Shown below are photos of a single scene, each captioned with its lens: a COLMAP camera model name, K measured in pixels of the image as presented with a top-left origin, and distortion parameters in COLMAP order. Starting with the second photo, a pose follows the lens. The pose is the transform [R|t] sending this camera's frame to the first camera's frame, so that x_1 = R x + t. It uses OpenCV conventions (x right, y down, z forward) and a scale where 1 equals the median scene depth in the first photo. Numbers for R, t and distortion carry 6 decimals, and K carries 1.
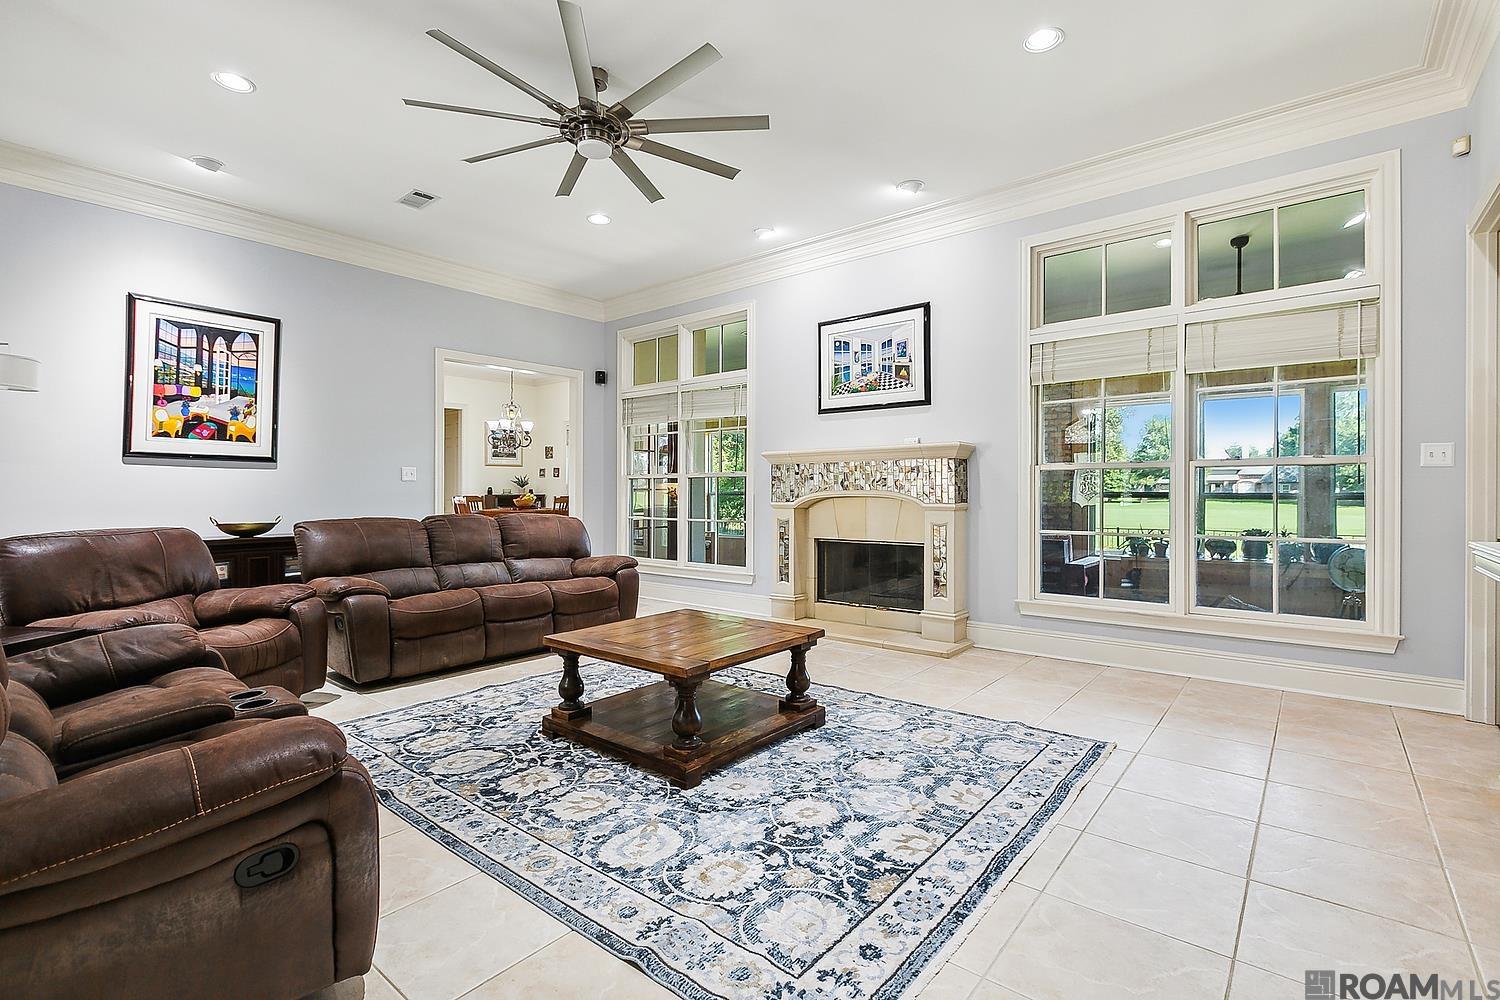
lens RADIAL K [[675.6, 0, 745.6], [0, 675.6, 493.9], [0, 0, 1]] dist [0.003263, -0.002234]
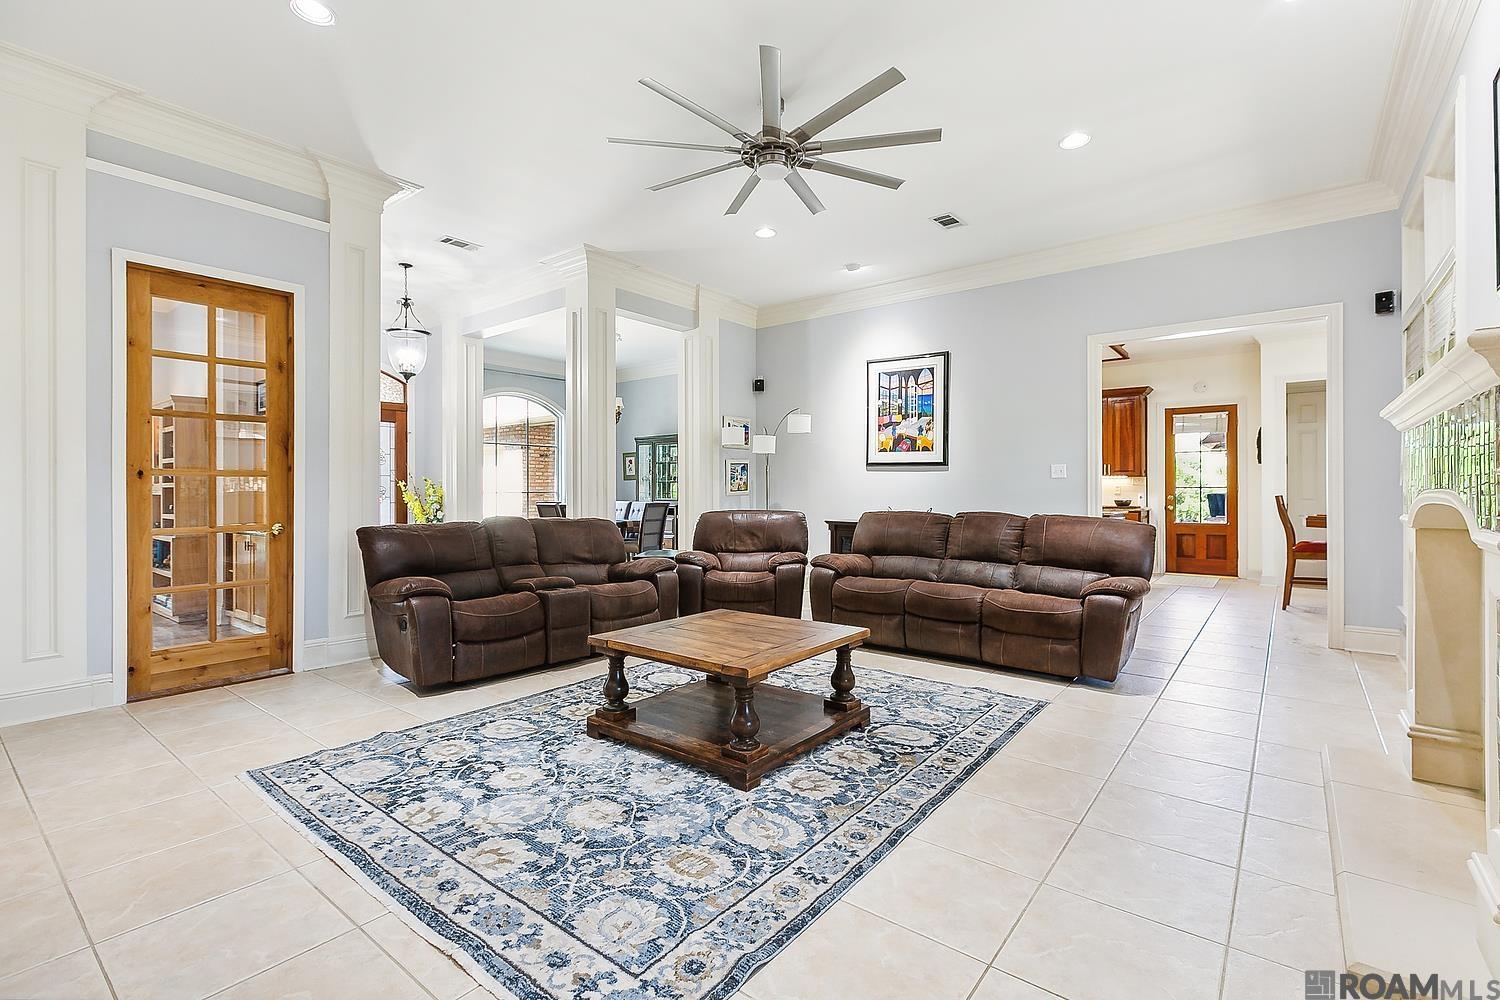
lens RADIAL K [[675.6, 0, 758.1], [0, 675.6, 488.3], [0, 0, 1]] dist [0.003263, -0.002234]
pose [[0.040249, 0.001380, -0.999189, 0.902773], [-0.002815, 0.999995, 0.001268, -0.008329], [0.999186, 0.002762, 0.040252, 0.992826]]
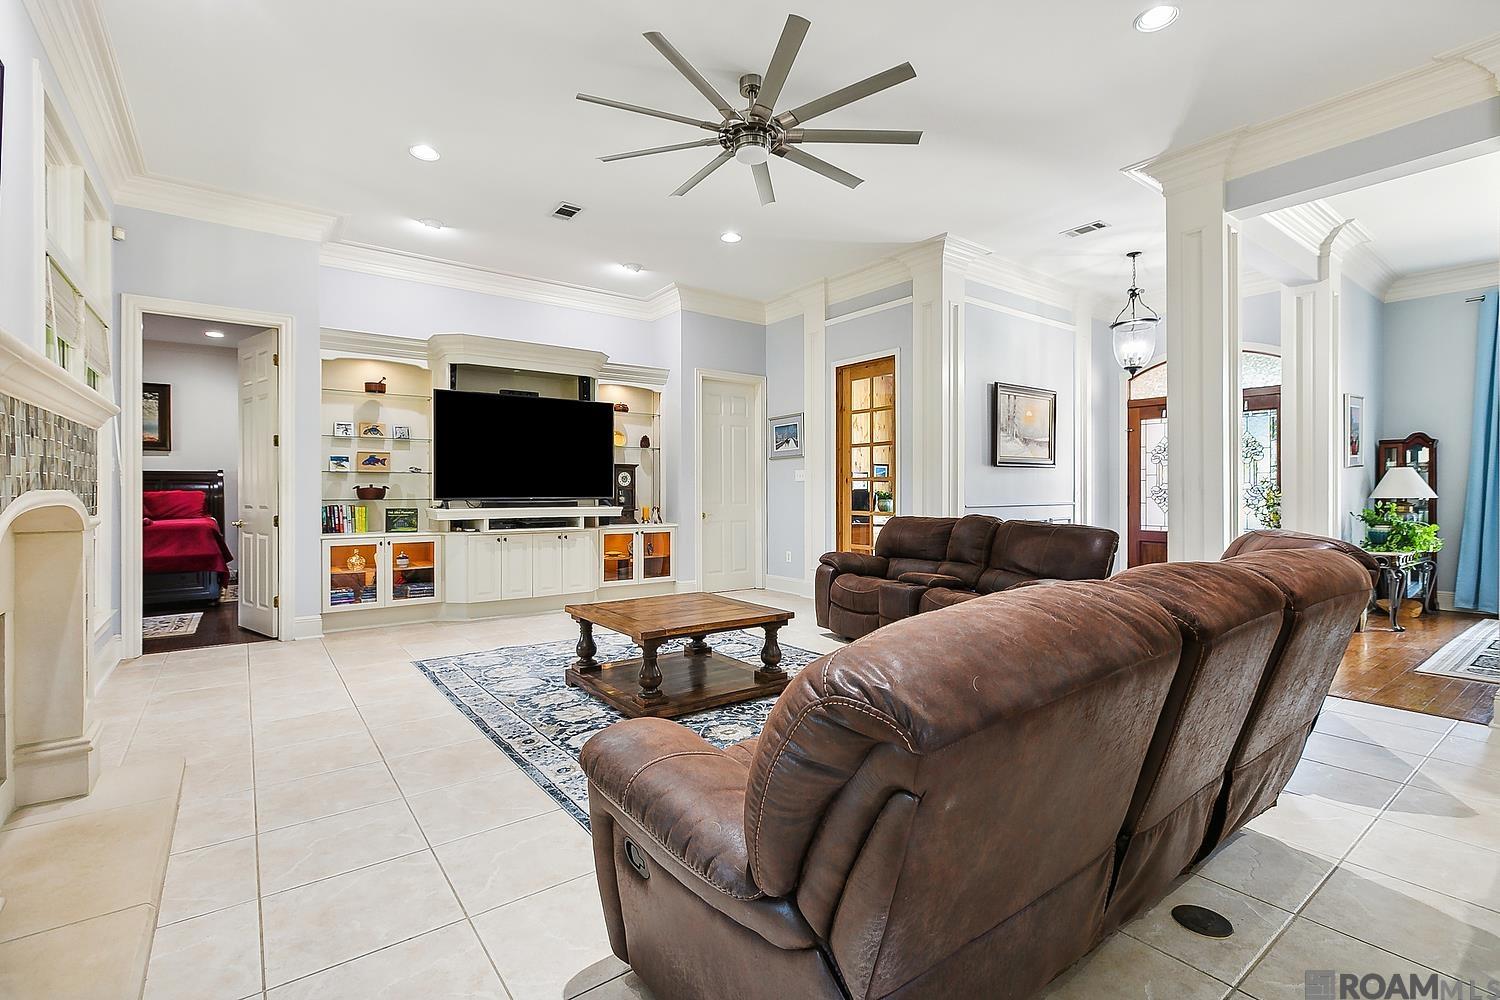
lens RADIAL K [[675.6, 0, 745.3], [0, 675.6, 494.0], [0, 0, 1]] dist [0.003263, -0.002234]
pose [[-0.975982, 0.000493, 0.217849, -0.468978], [0.003341, 0.999914, 0.012701, -0.013230], [-0.217824, 0.013124, -0.975900, 2.133820]]
